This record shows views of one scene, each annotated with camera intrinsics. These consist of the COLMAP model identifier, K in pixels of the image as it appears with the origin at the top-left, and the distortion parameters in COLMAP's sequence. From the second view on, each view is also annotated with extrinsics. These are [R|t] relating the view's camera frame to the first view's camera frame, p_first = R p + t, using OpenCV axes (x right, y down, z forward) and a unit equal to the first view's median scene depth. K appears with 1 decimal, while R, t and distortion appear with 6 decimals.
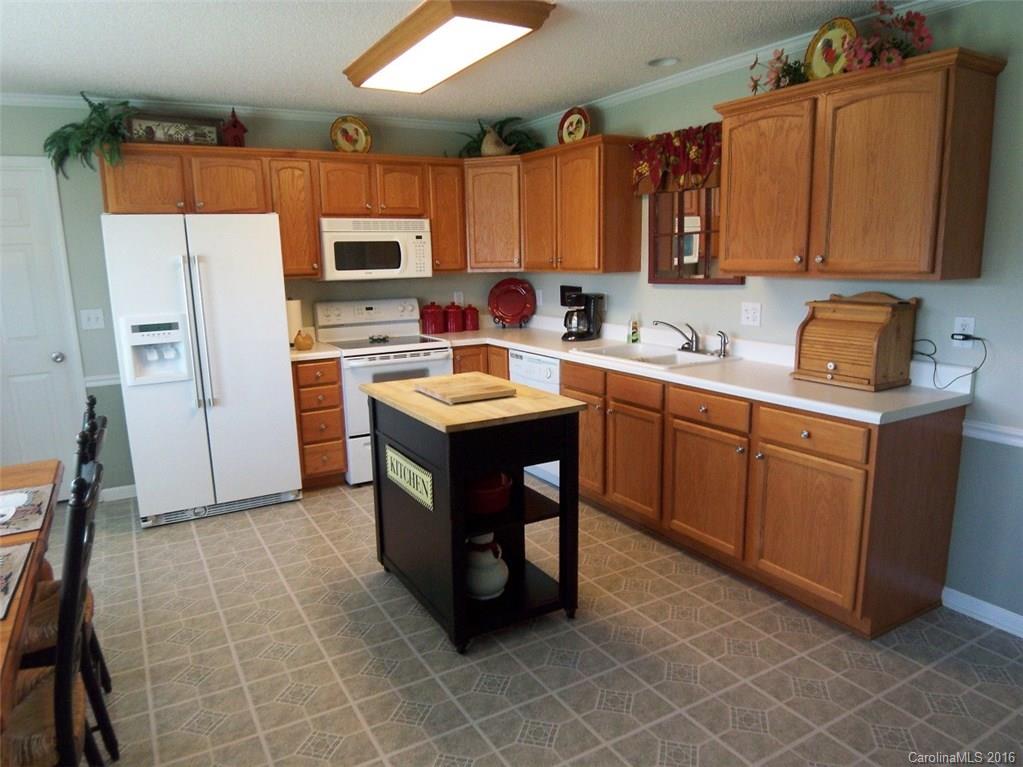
lens RADIAL K [[687.9, 0, 511.5], [0, 687.9, 383.5], [0, 0, 1]] dist [-0.008558, -0.041478]
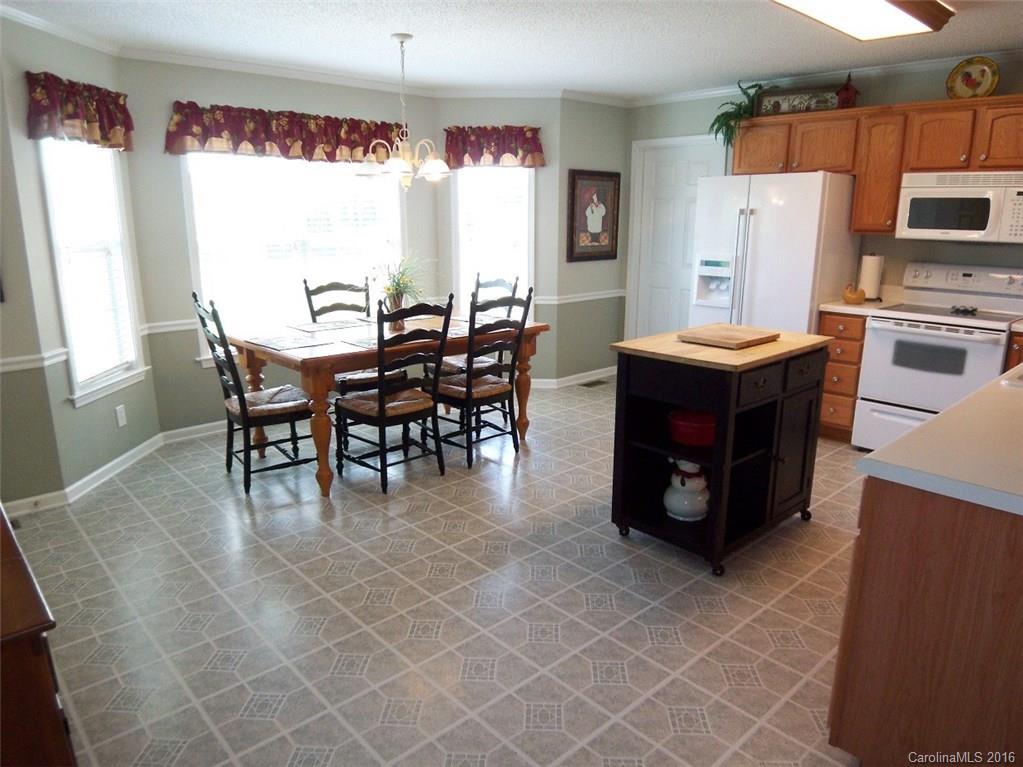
lens RADIAL K [[687.9, 0, 511.5], [0, 687.9, 383.5], [0, 0, 1]] dist [-0.008558, -0.041478]
pose [[0.224390, 0.250632, -0.941718, 0.587240], [-0.188645, 0.959253, 0.210349, -0.055245], [0.956066, 0.130450, 0.262527, 0.265745]]
